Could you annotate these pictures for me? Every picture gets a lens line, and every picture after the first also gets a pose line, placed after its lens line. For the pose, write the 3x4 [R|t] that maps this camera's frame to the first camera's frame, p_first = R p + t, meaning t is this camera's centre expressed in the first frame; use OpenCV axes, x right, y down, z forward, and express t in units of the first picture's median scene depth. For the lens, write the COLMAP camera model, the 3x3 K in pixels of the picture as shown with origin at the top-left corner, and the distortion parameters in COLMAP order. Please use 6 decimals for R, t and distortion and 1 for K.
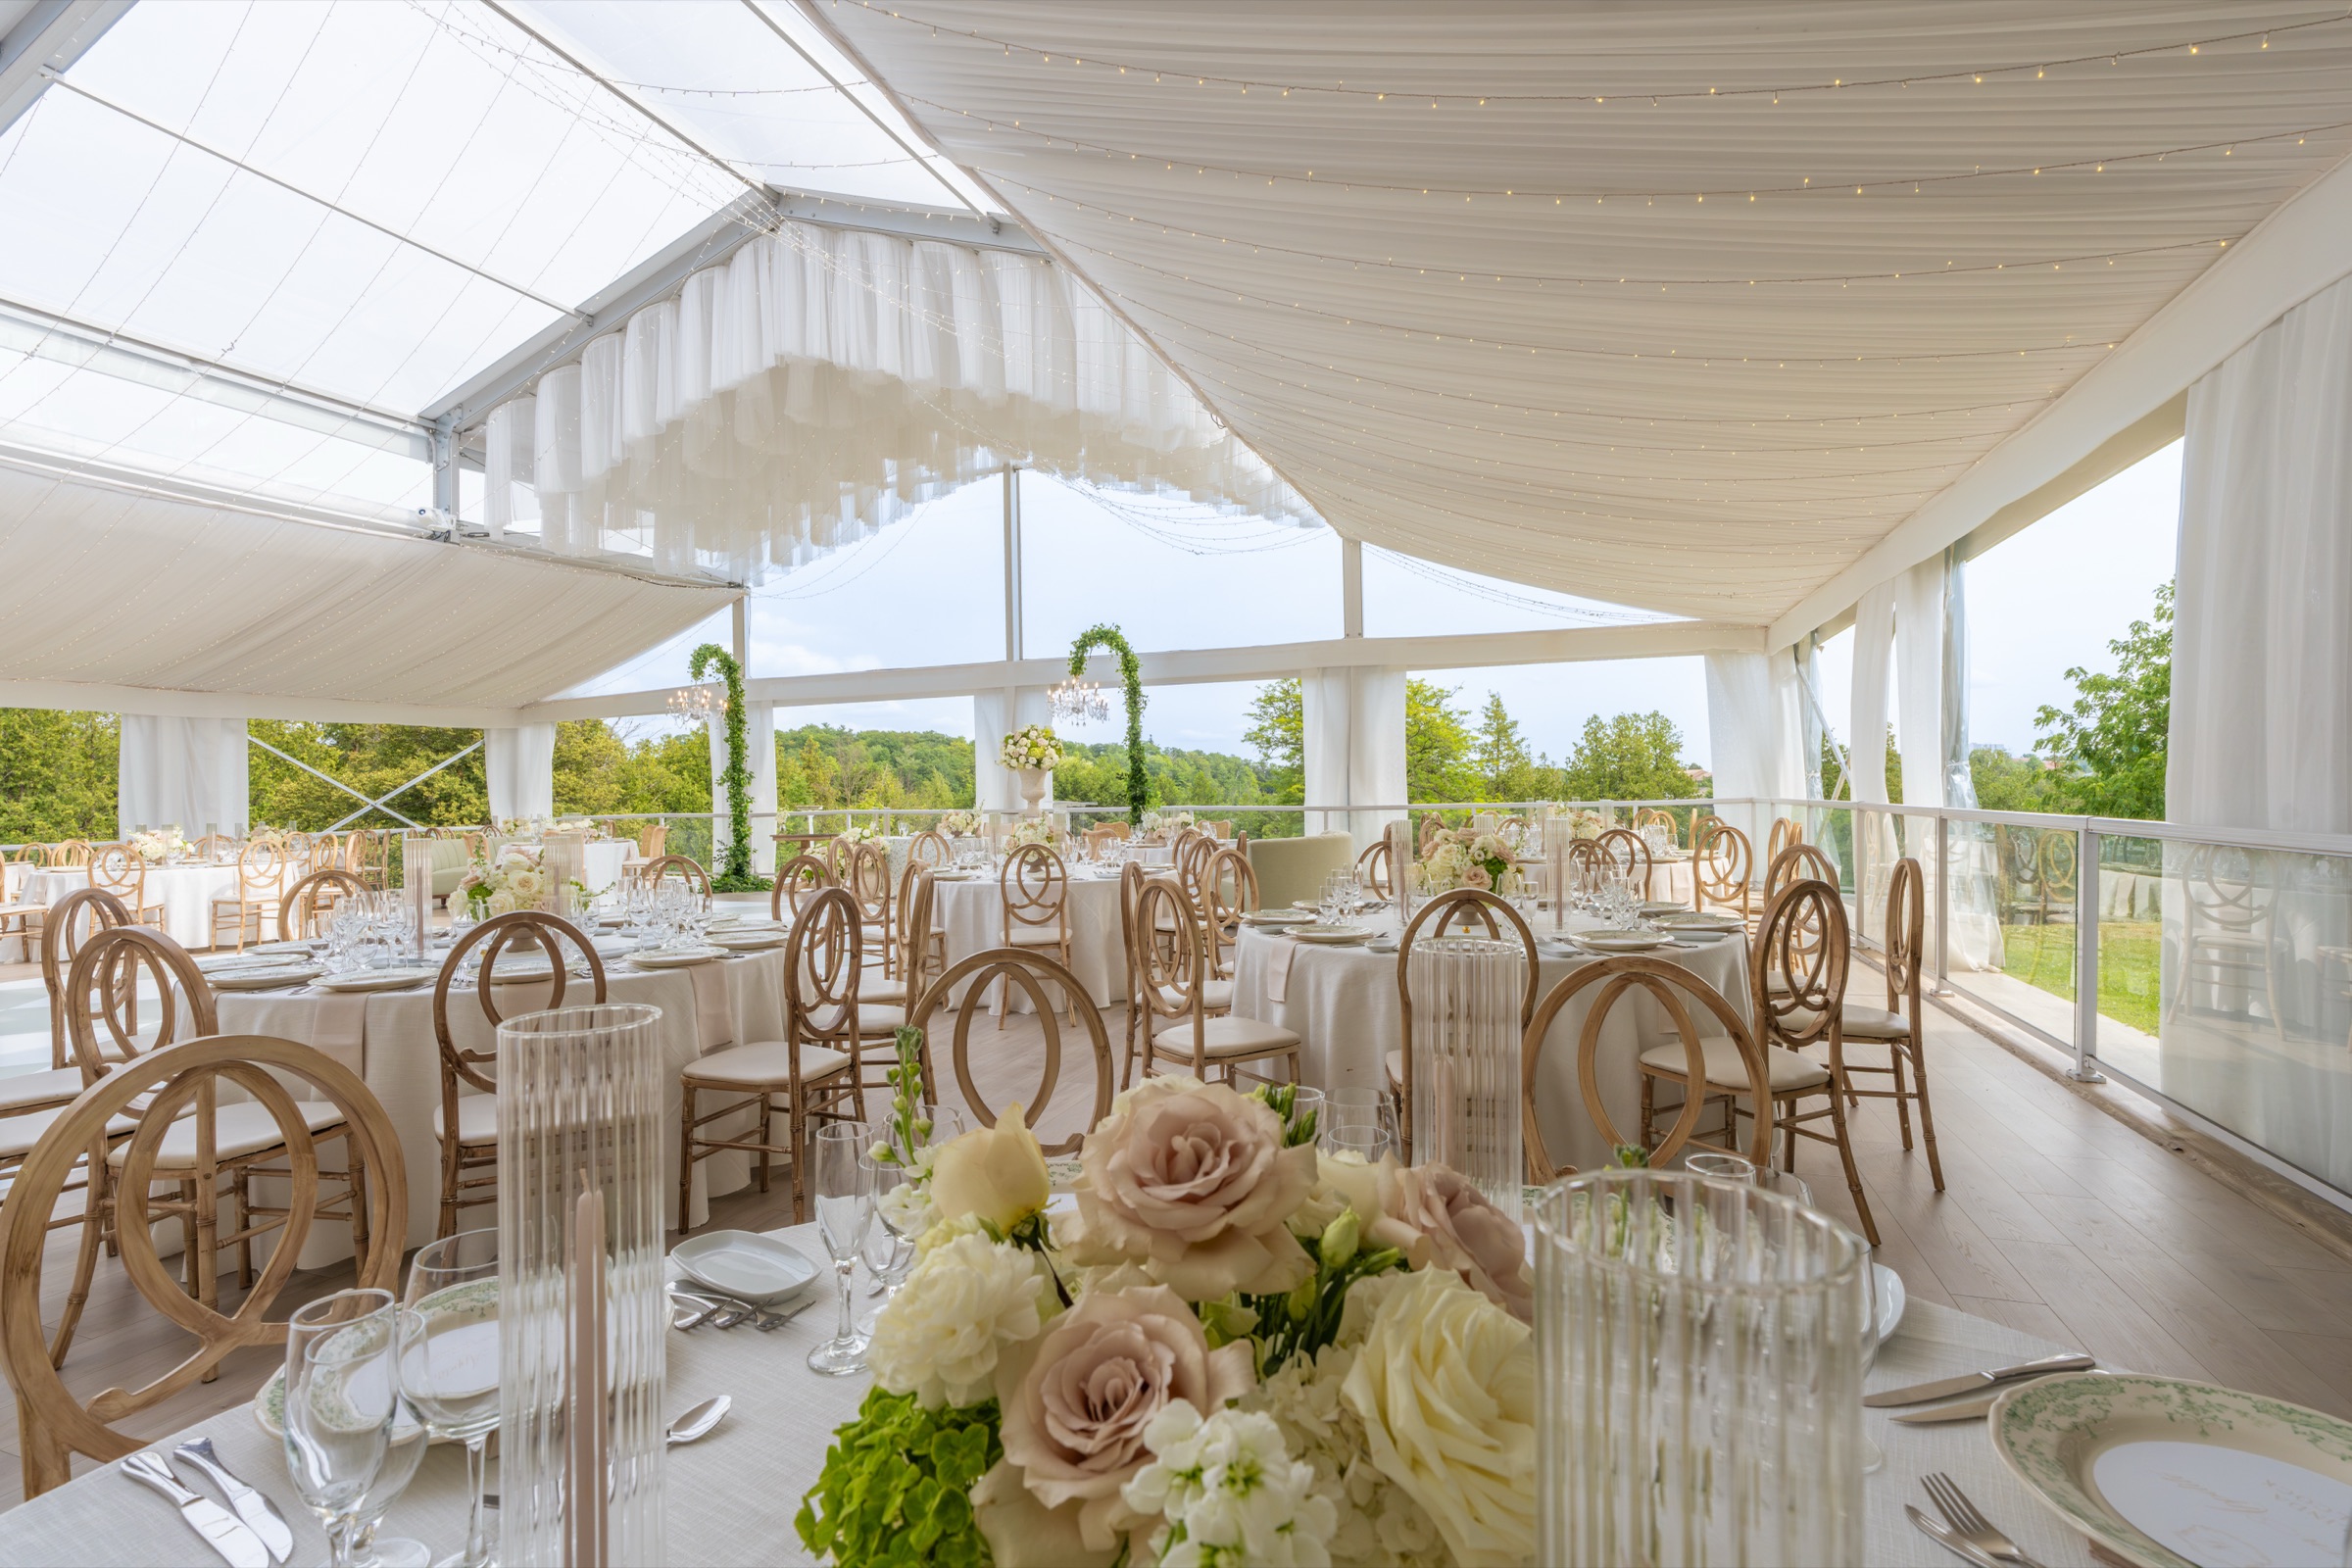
lens RADIAL K [[1121.0, 0, 1176.0], [0, 1121.0, 784.0], [0, 0, 1]] dist [-0.016752, 0.000290]
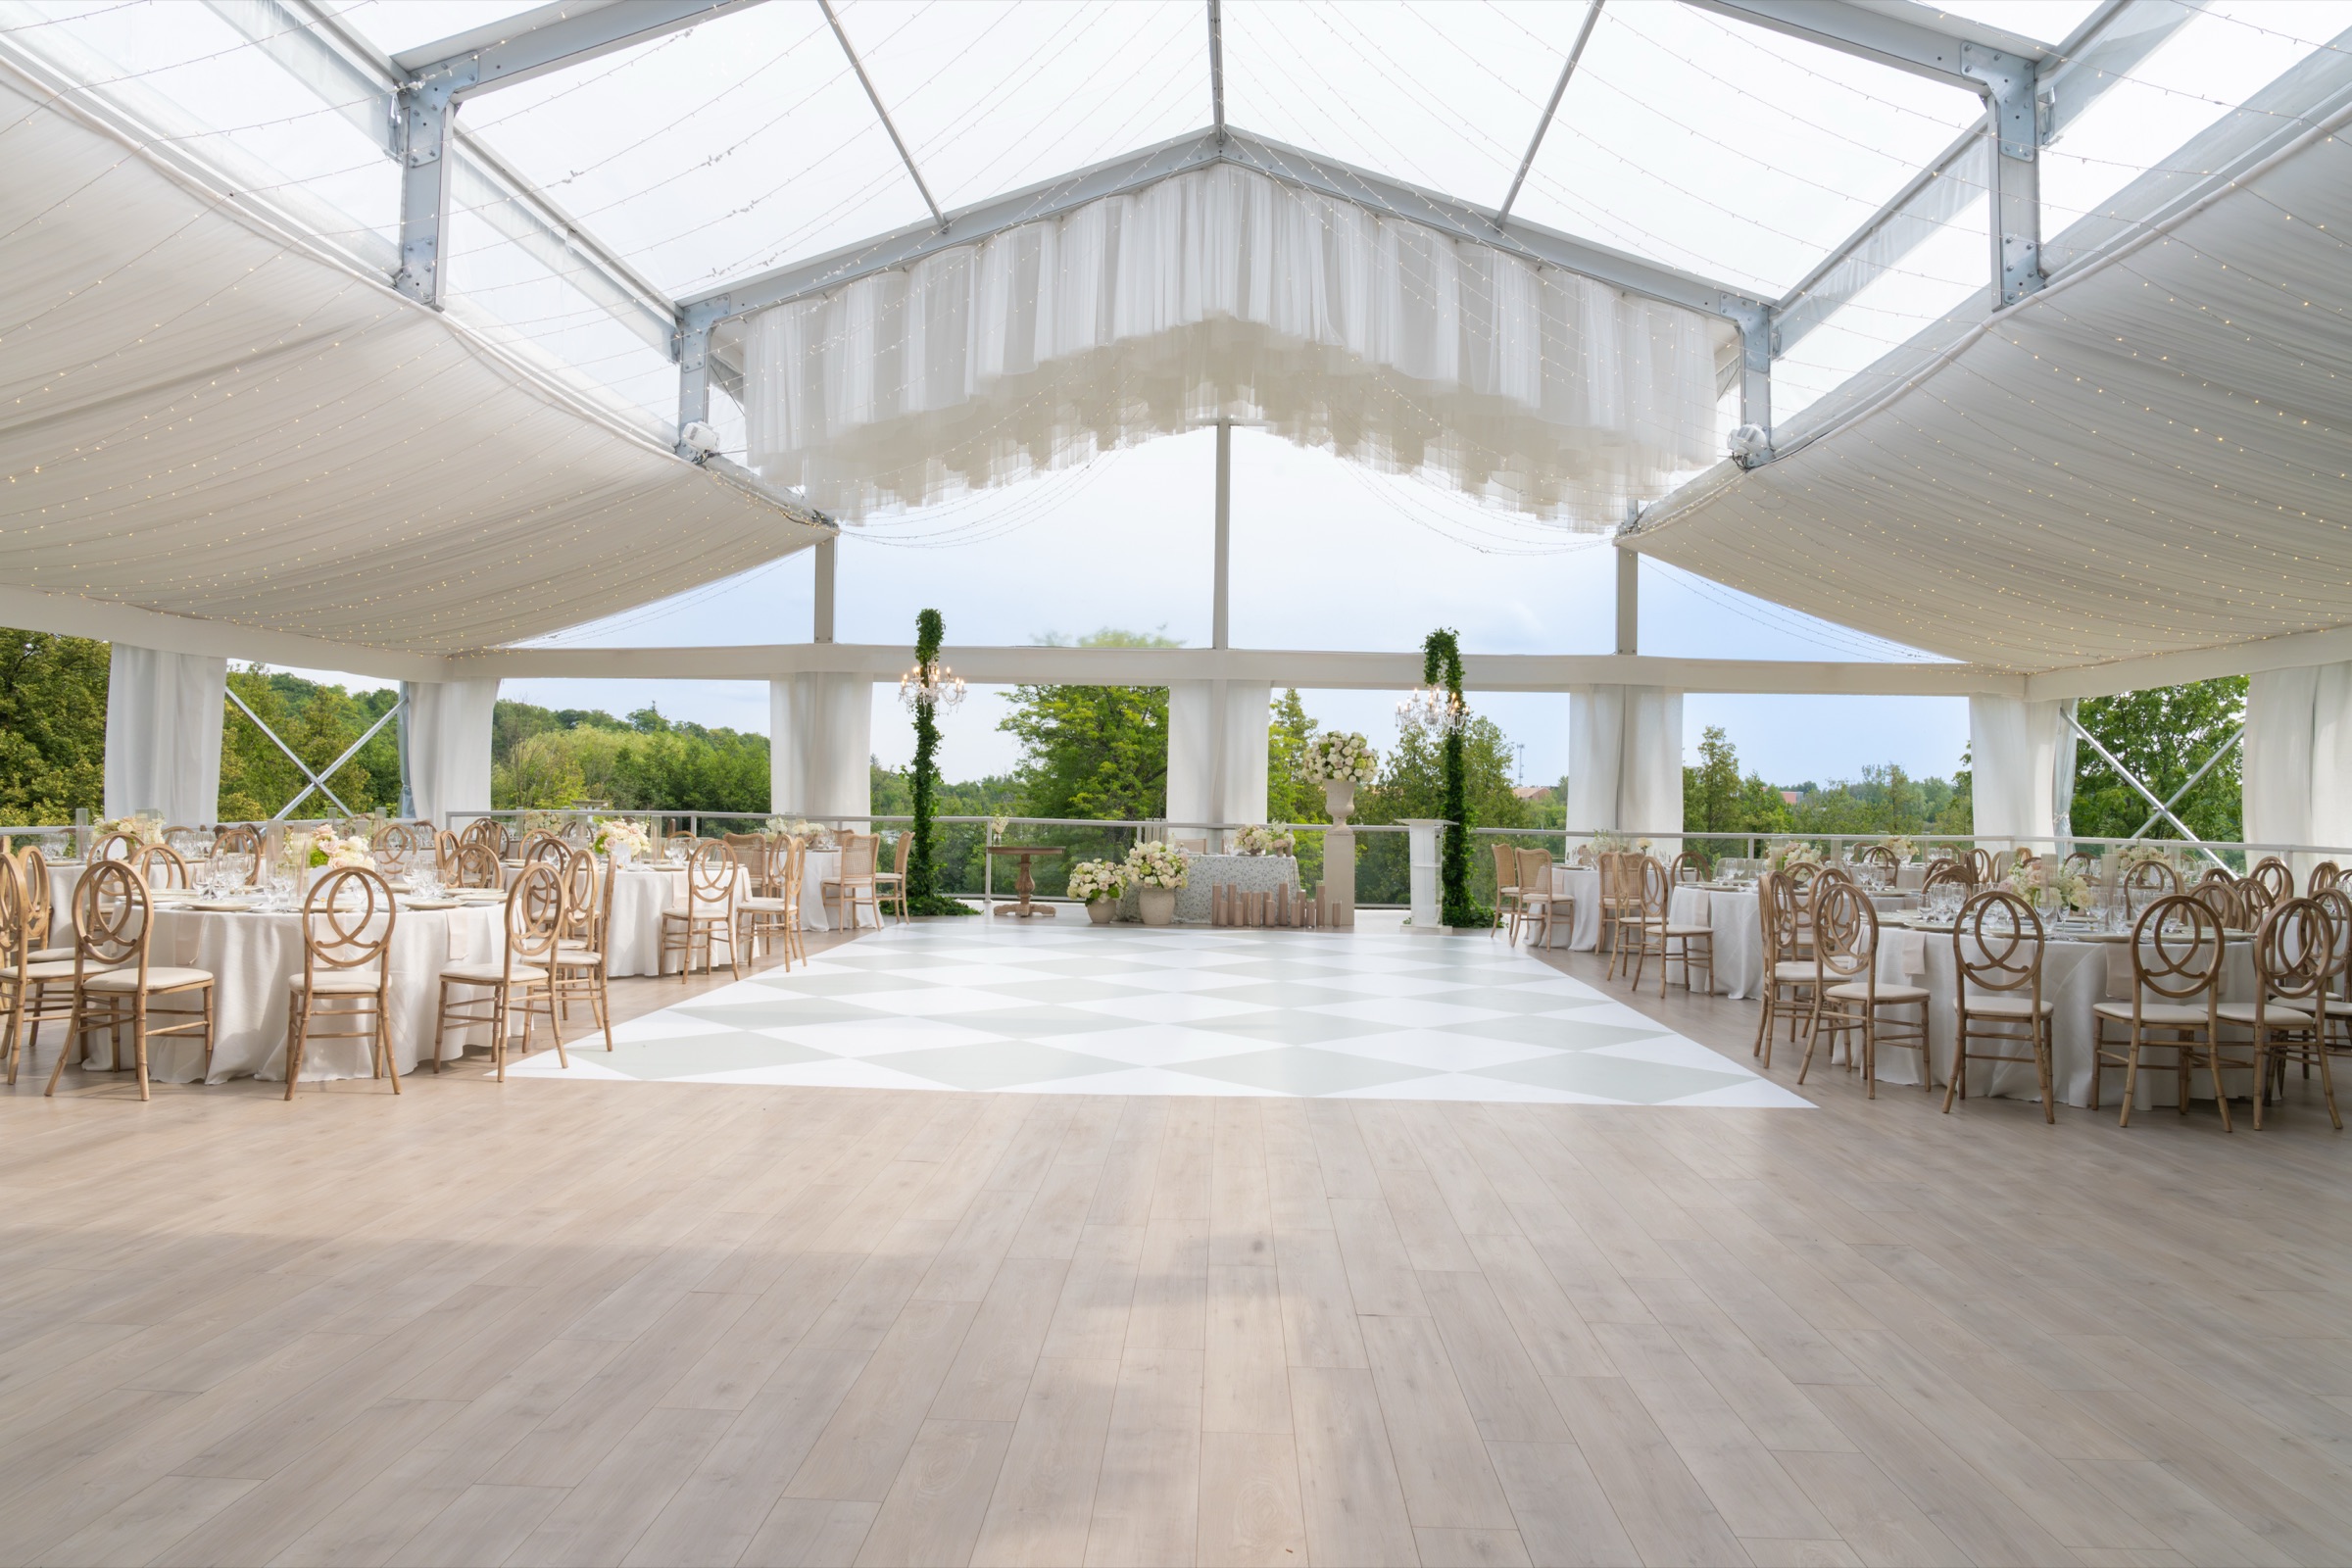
lens RADIAL K [[1632.7, 0, 1176.0], [0, 1632.7, 784.0], [0, 0, 1]] dist [0.004336, 0.000878]
pose [[0.952392, 0.041413, 0.302050, -0.614050], [-0.040791, 0.999133, -0.008368, 0.005896], [-0.302134, -0.004351, 0.953255, -0.196714]]
